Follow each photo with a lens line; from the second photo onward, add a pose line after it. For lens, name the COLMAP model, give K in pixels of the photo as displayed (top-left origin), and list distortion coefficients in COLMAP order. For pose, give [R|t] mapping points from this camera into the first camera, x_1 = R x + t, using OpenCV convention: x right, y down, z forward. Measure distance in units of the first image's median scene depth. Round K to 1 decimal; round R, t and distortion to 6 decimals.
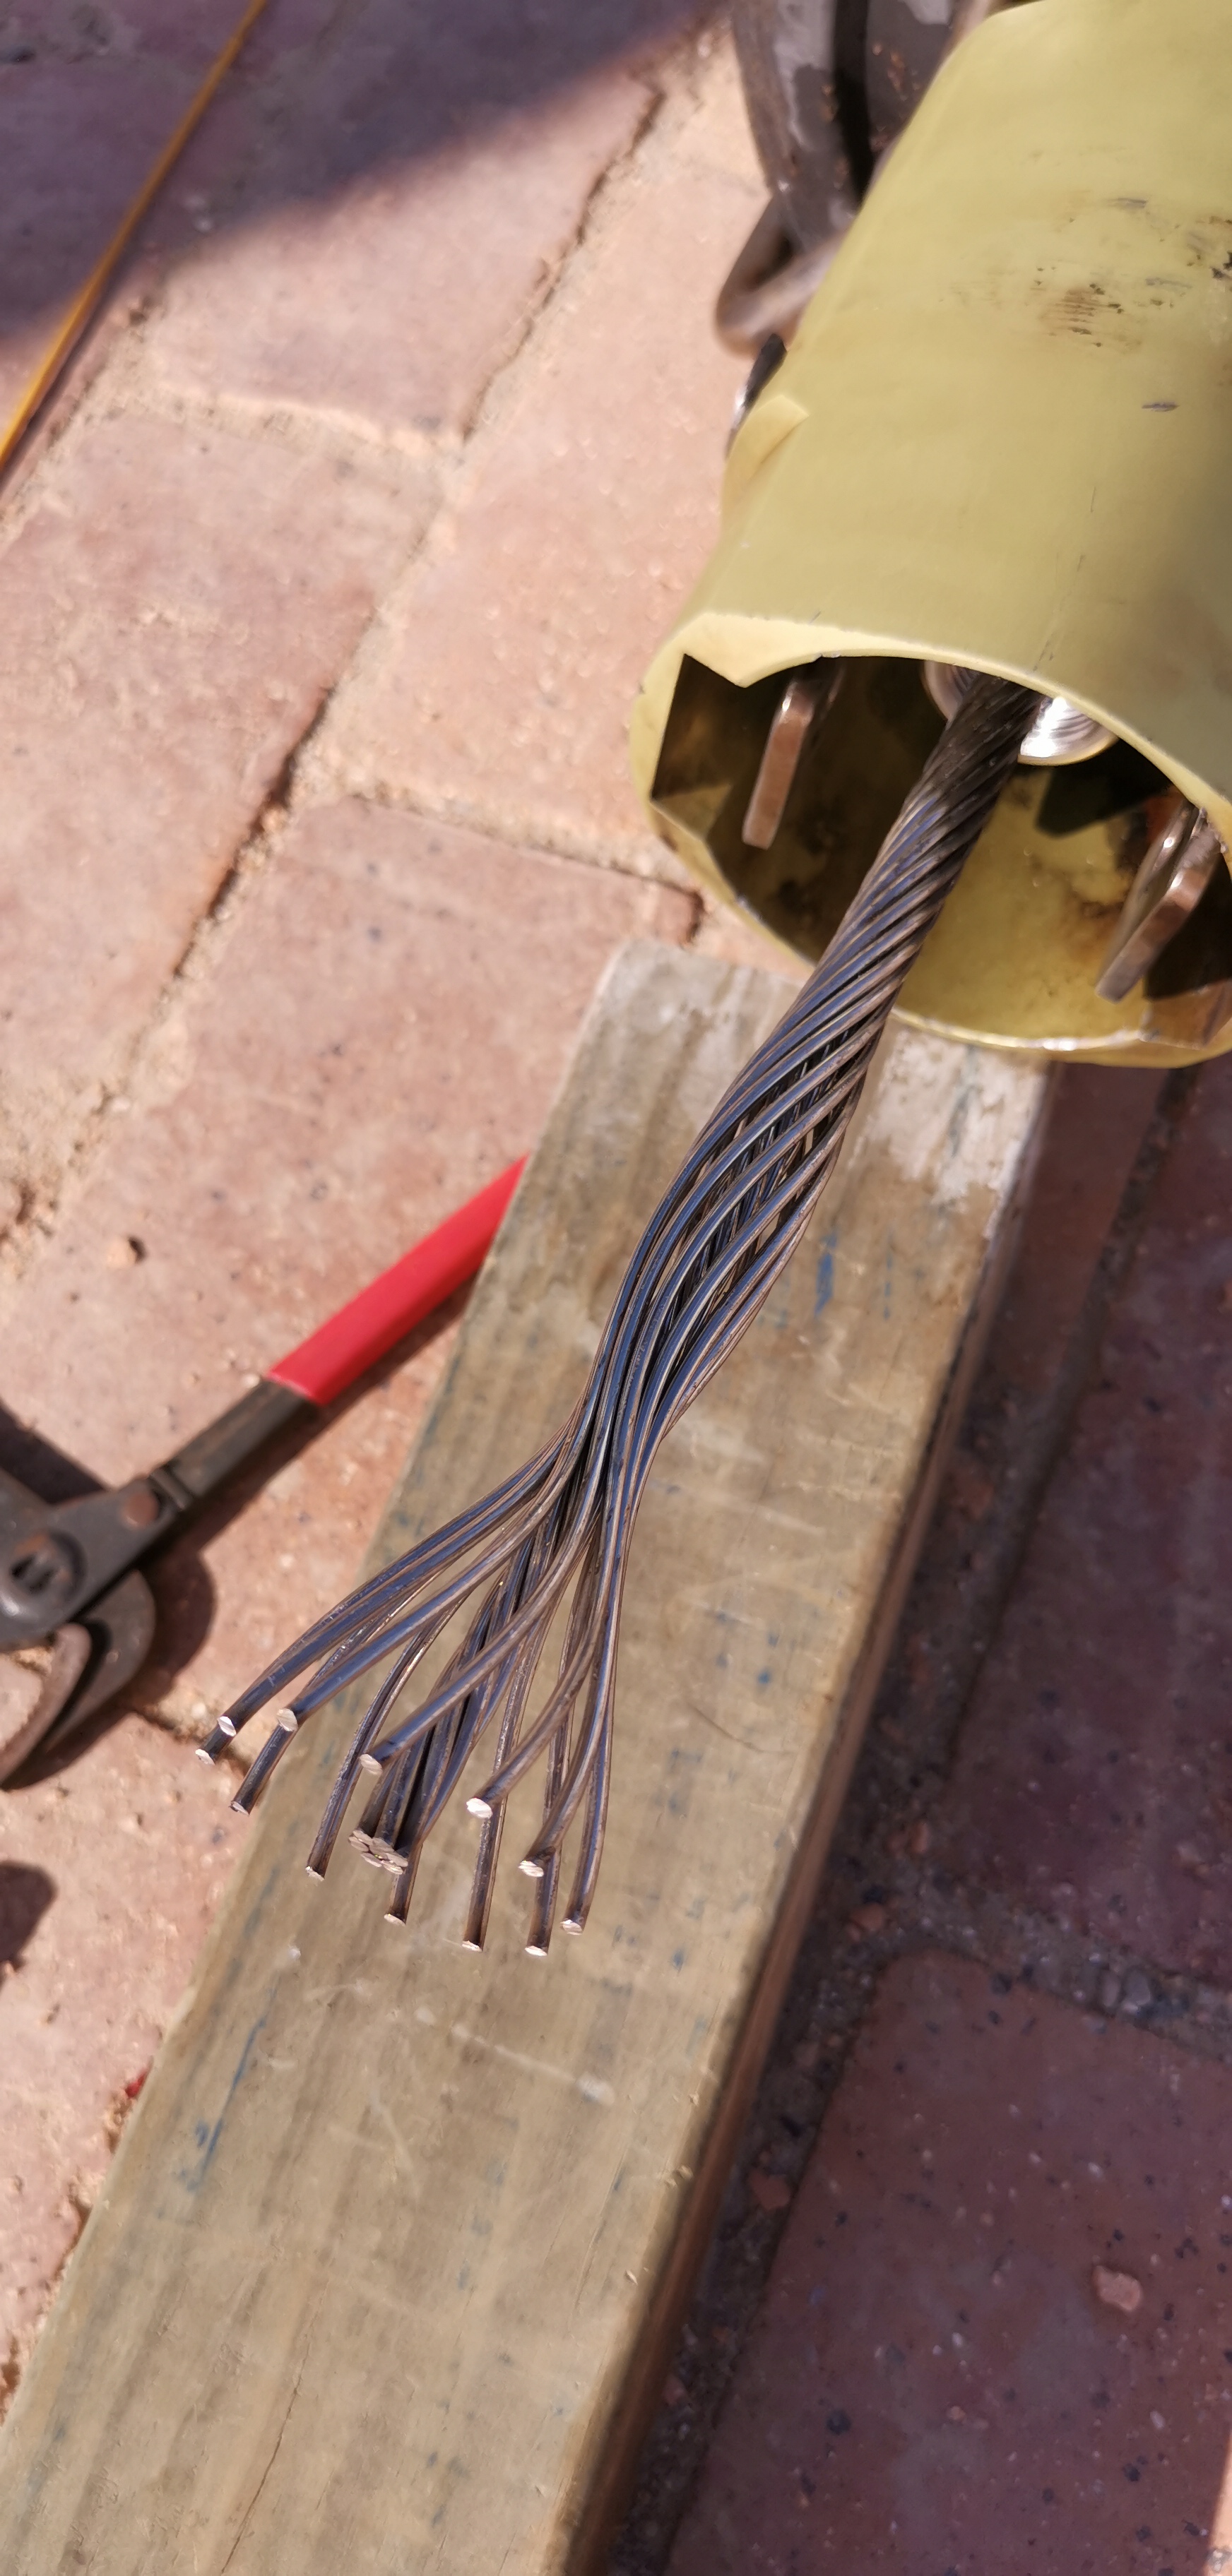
lens RADIAL K [[2120.1, 0, 608.9], [0, 2120.1, 1264.9], [0, 0, 1]] dist [0.025491, -0.058658]
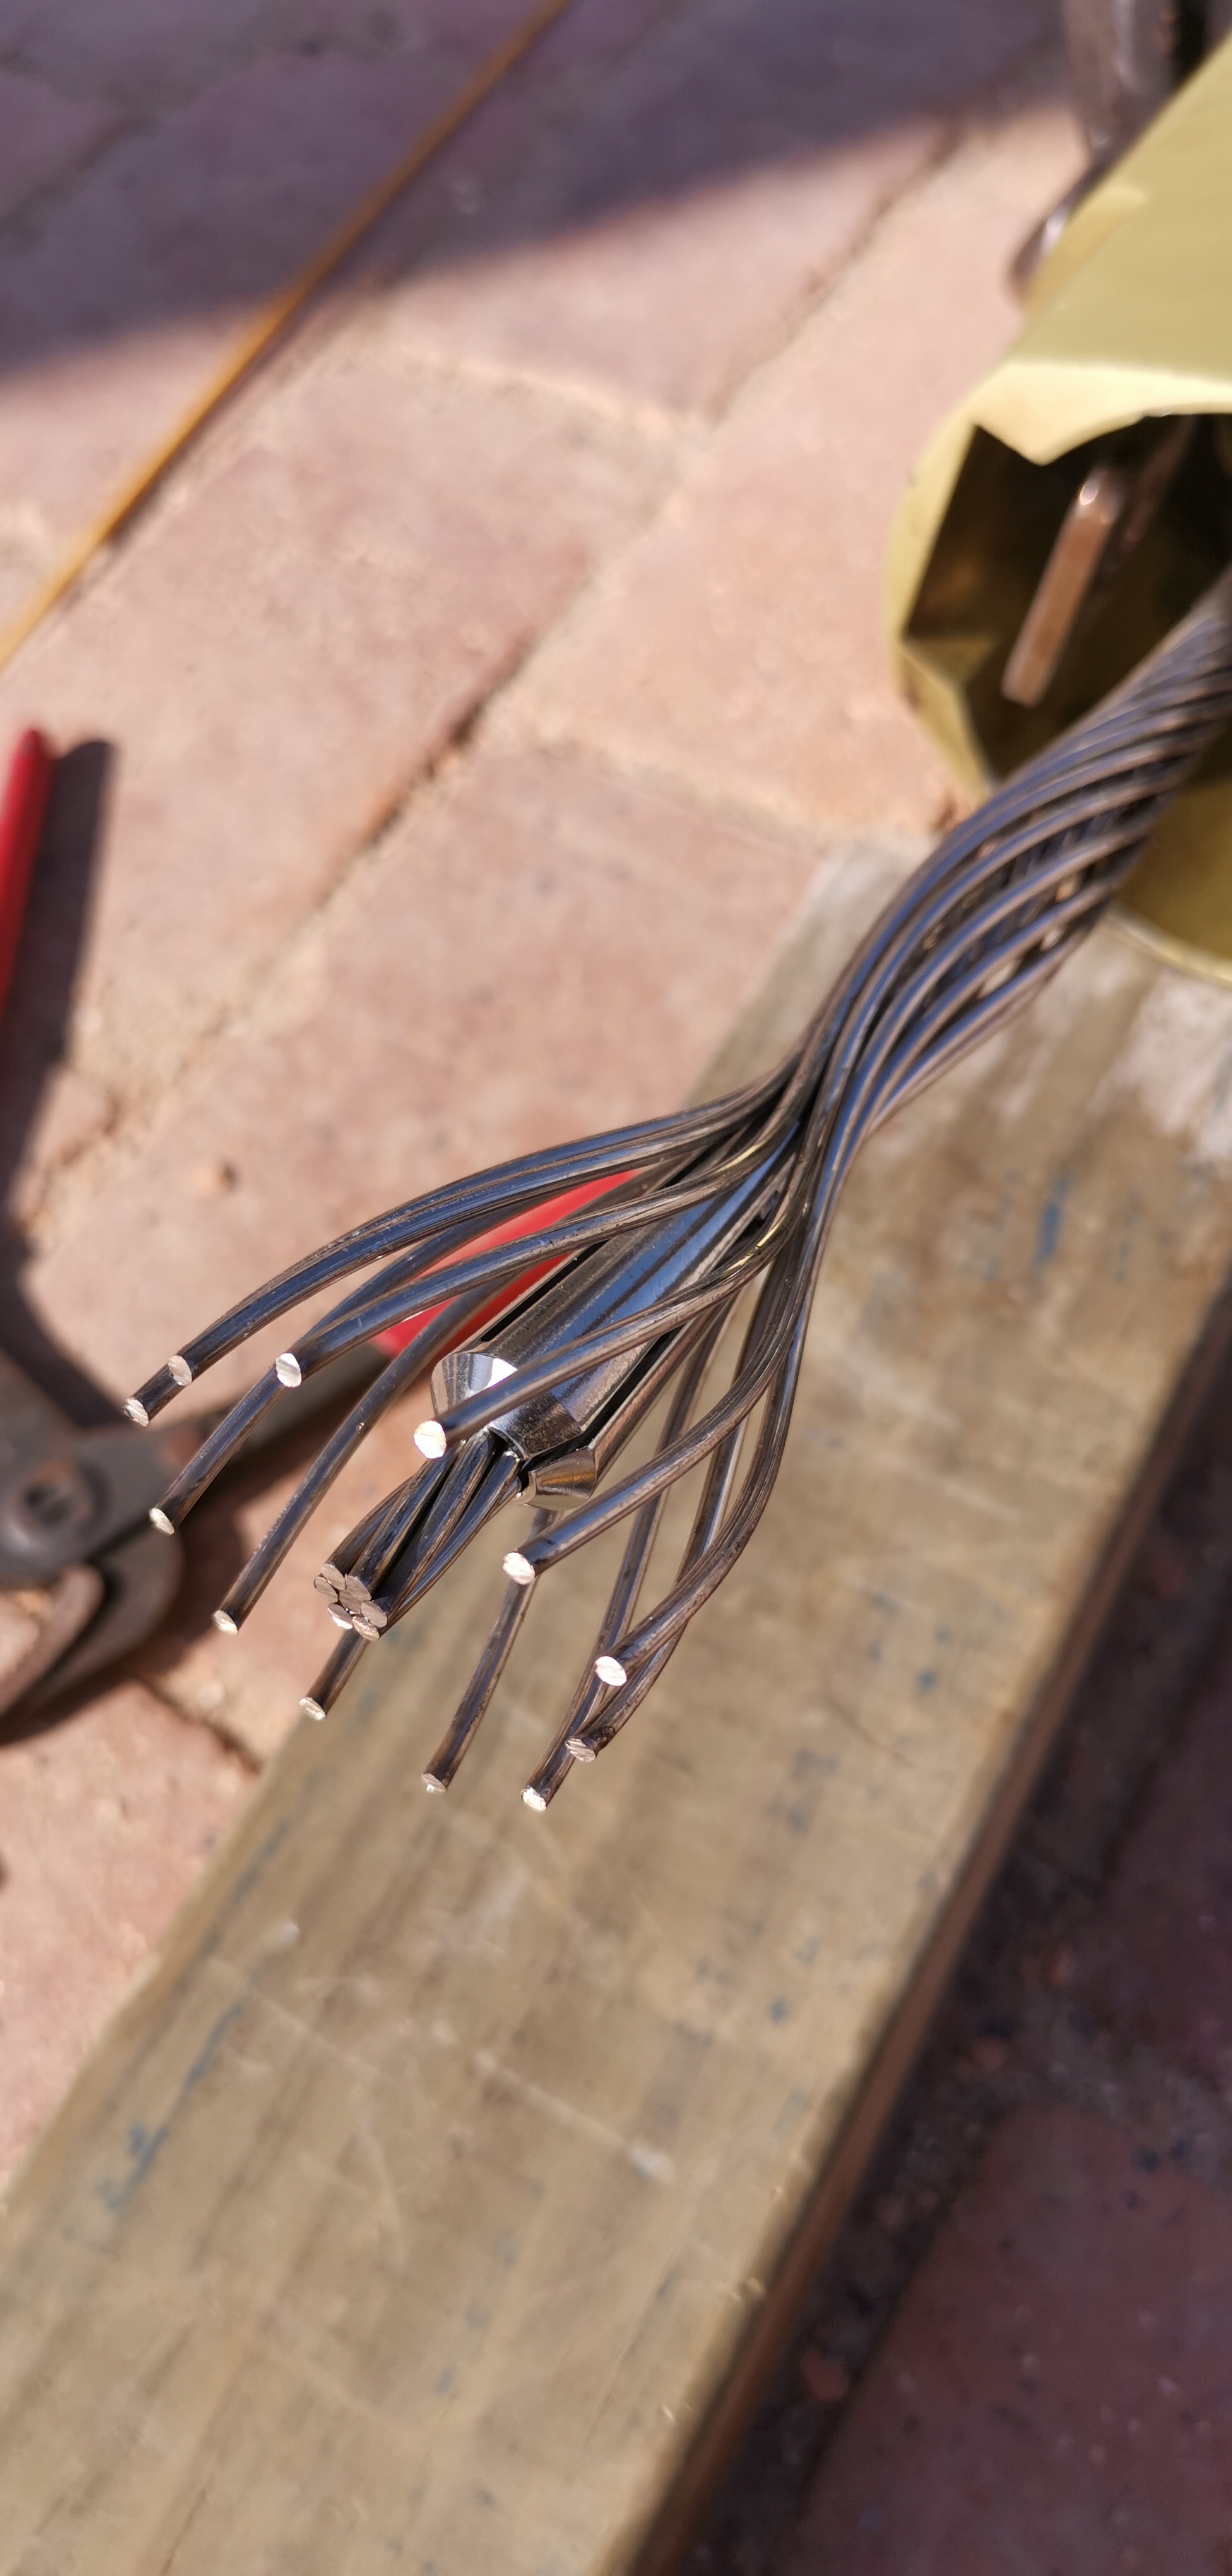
lens RADIAL K [[2120.1, 0, 593.3], [0, 2120.1, 1283.9], [0, 0, 1]] dist [0.025491, -0.058658]
pose [[0.988506, 0.142690, -0.049952, -0.026889], [-0.147282, 0.983480, -0.105240, 0.129675], [0.034110, 0.111388, 0.993191, 0.163953]]
